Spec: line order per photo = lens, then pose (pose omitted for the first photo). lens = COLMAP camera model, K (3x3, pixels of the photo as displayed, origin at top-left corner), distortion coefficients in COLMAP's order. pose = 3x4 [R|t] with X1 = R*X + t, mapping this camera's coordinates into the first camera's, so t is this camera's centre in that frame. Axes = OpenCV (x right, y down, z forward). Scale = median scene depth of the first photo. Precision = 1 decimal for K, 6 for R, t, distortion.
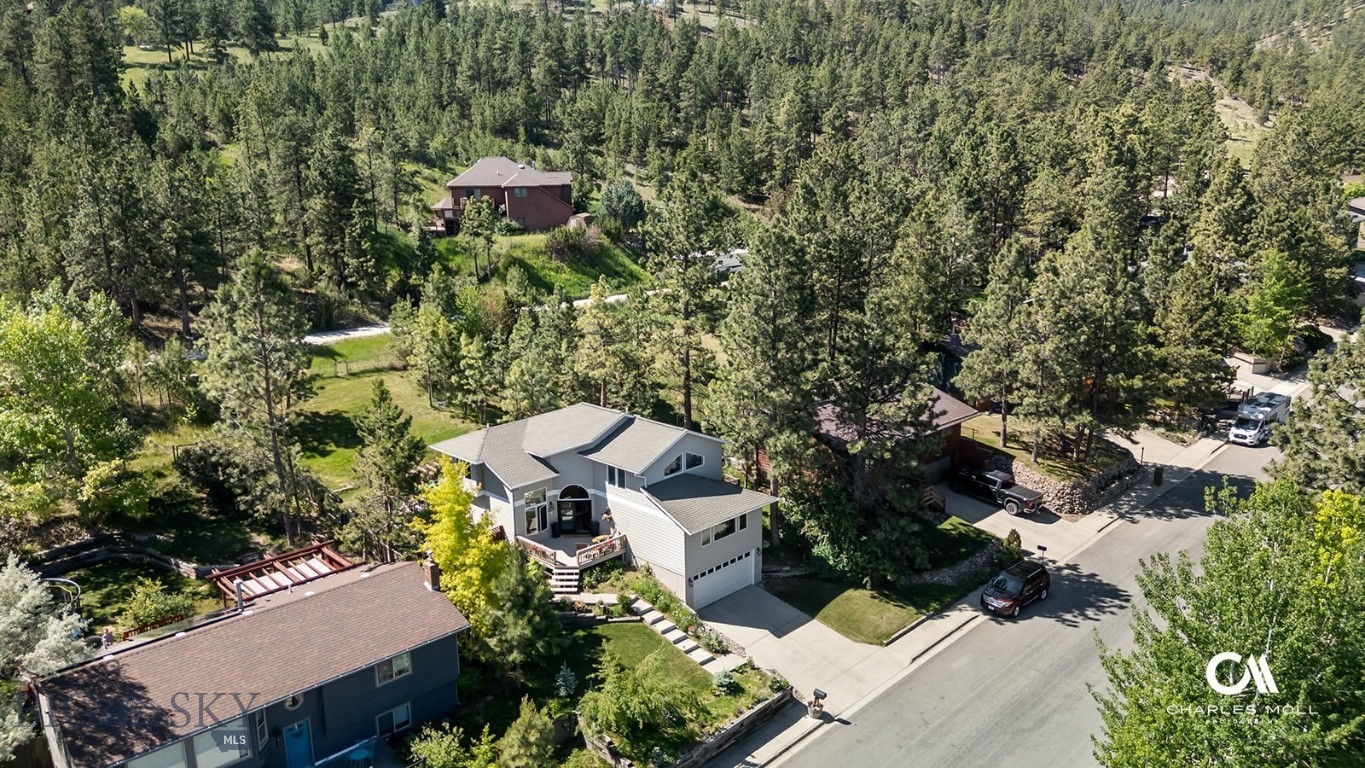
lens RADIAL K [[949.7, 0, 682.5], [0, 949.7, 384.0], [0, 0, 1]] dist [0.086034, -0.095242]
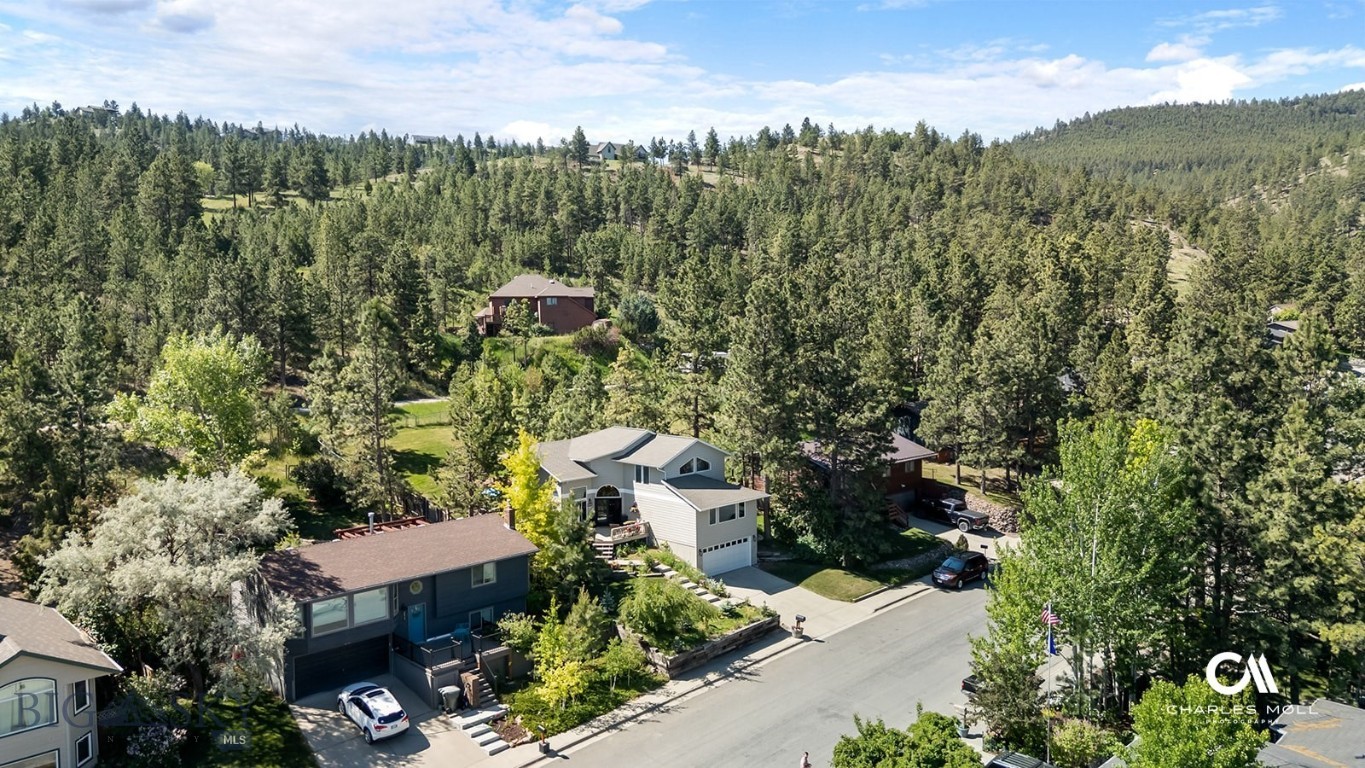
lens RADIAL K [[946.4, 0, 682.5], [0, 946.4, 384.0], [0, 0, 1]] dist [0.113431, -0.173163]
pose [[0.999995, 0.001980, -0.002570, -0.008934], [-0.002365, 0.987166, -0.159682, 0.129850], [0.002220, 0.159687, 0.987165, -0.200973]]
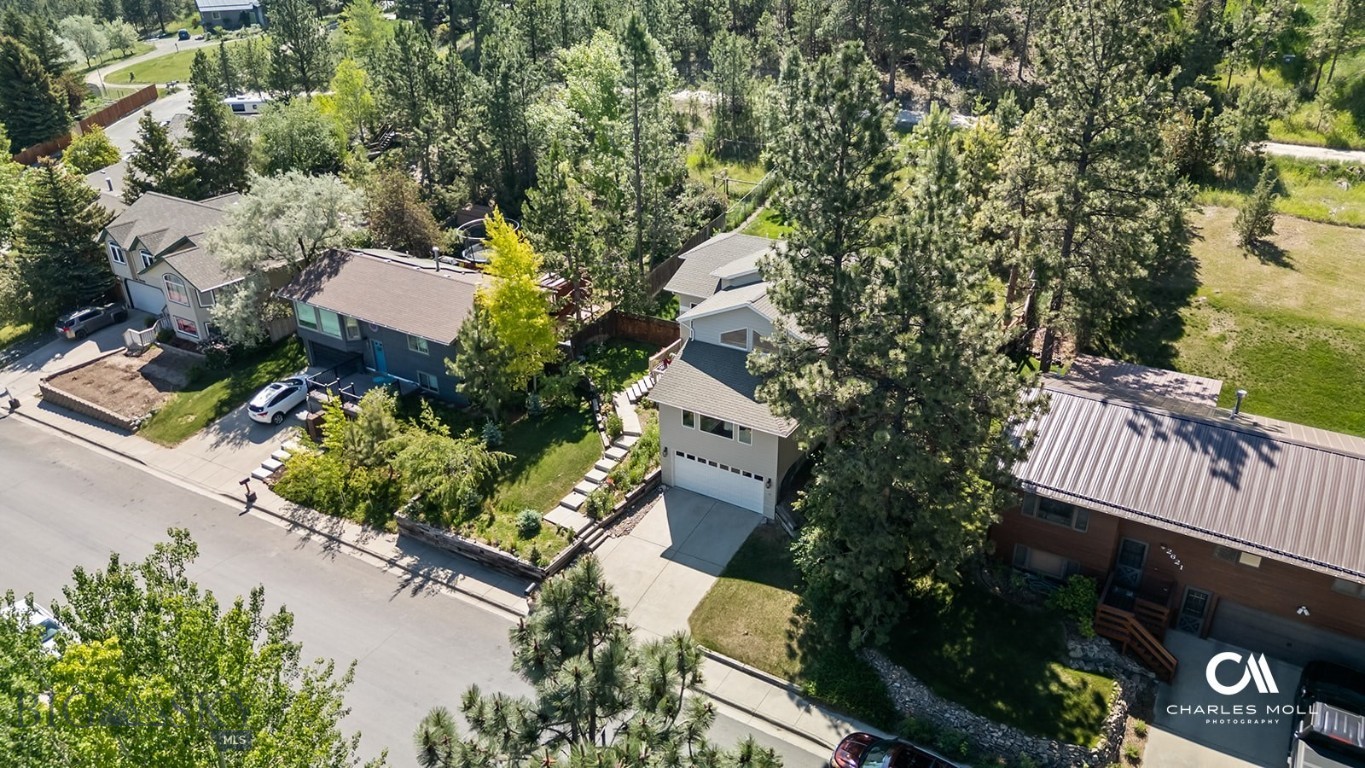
lens RADIAL K [[949.7, 0, 682.5], [0, 949.7, 384.0], [0, 0, 1]] dist [0.086034, -0.095242]
pose [[0.232966, 0.442720, -0.865867, 0.525609], [-0.211478, 0.892121, 0.399245, -0.145797], [0.949212, 0.090102, 0.301460, 0.508736]]
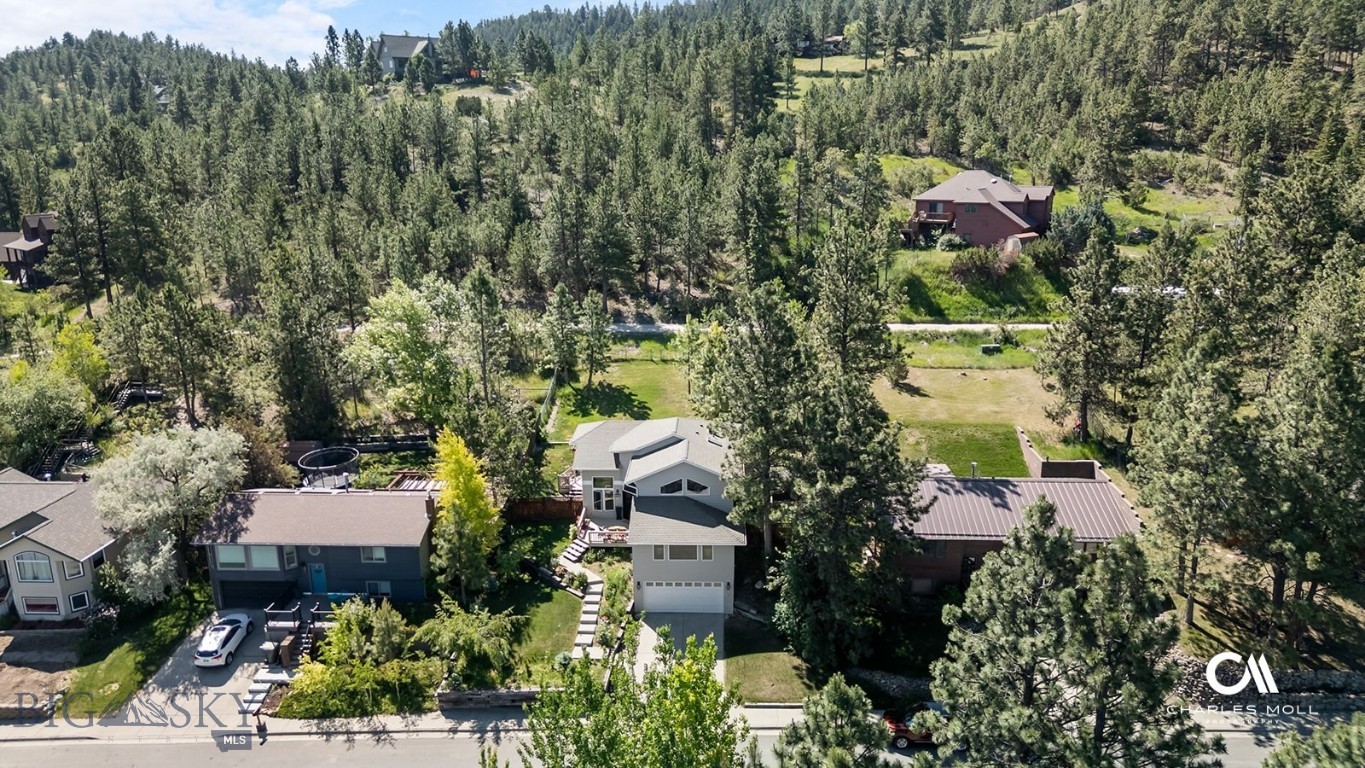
lens RADIAL K [[949.7, 0, 682.5], [0, 949.7, 384.0], [0, 0, 1]] dist [0.086034, -0.095242]
pose [[0.676028, 0.187397, -0.712648, 0.572266], [-0.164902, 0.981068, 0.101552, -0.110934], [0.718187, 0.048865, 0.694132, 0.149238]]
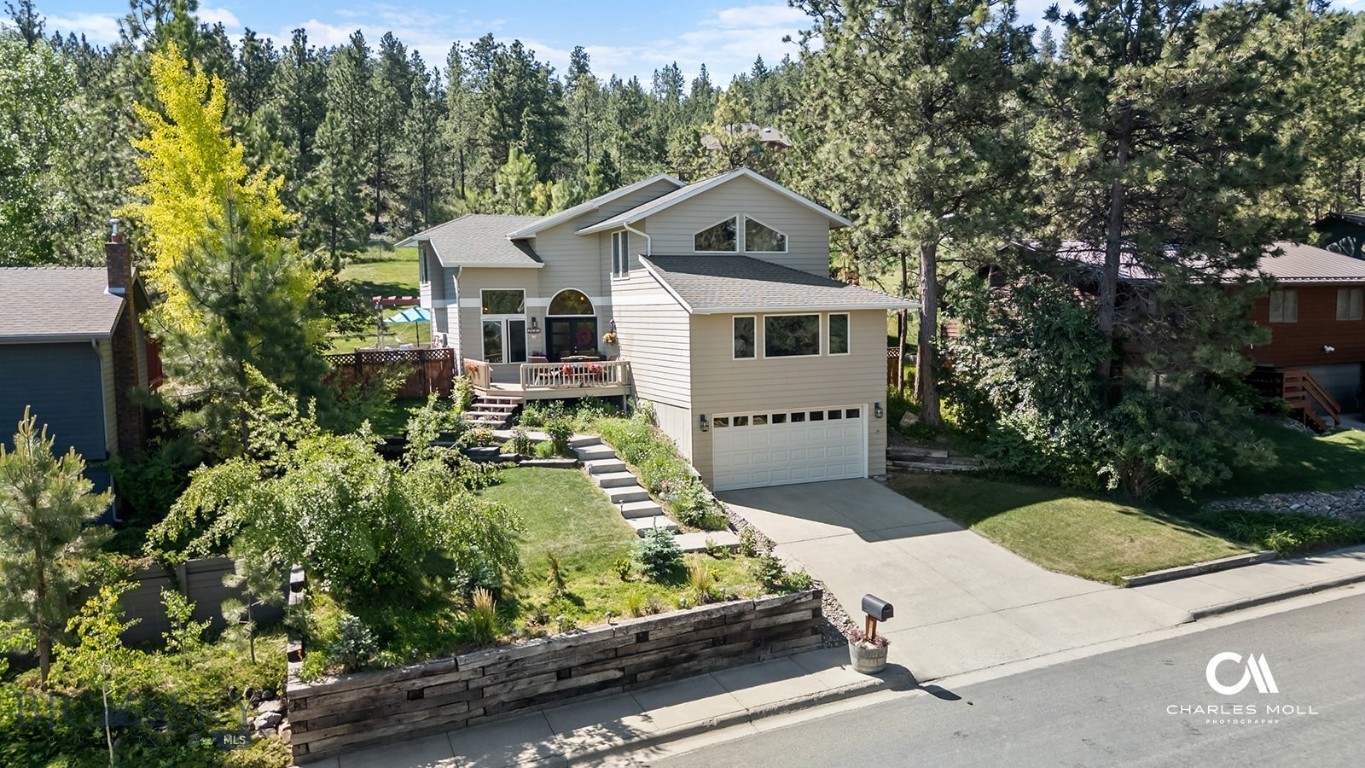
lens RADIAL K [[949.7, 0, 682.5], [0, 949.7, 384.0], [0, 0, 1]] dist [0.086034, -0.095242]
pose [[0.929648, 0.026278, -0.367511, 0.125749], [-0.078933, 0.988500, -0.128987, 0.174771], [0.359895, 0.148922, 0.921031, 0.364947]]
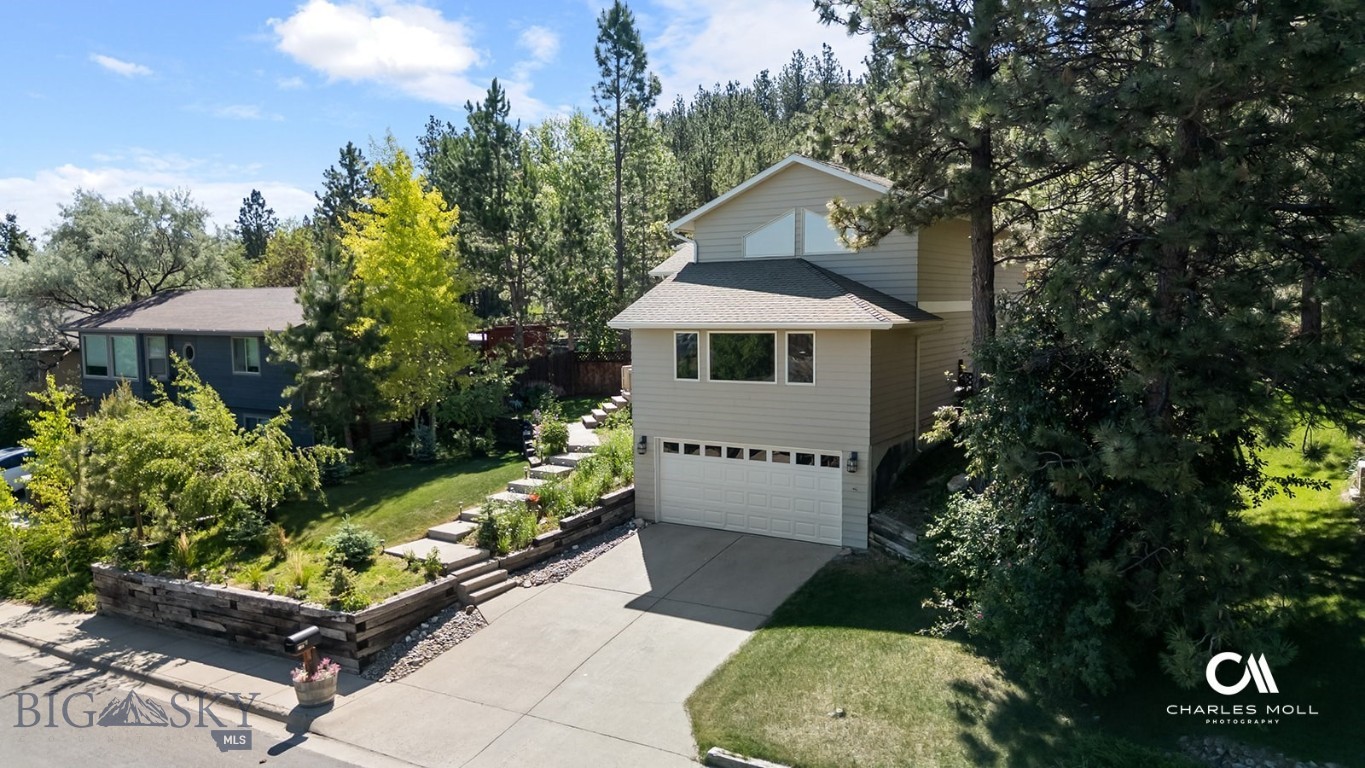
lens RADIAL K [[949.7, 0, 682.5], [0, 949.7, 384.0], [0, 0, 1]] dist [0.086034, -0.095242]
pose [[0.231354, 0.089320, -0.968761, 0.319896], [-0.215921, 0.975656, 0.038391, 0.107943], [0.948606, 0.200294, 0.245008, 0.618445]]
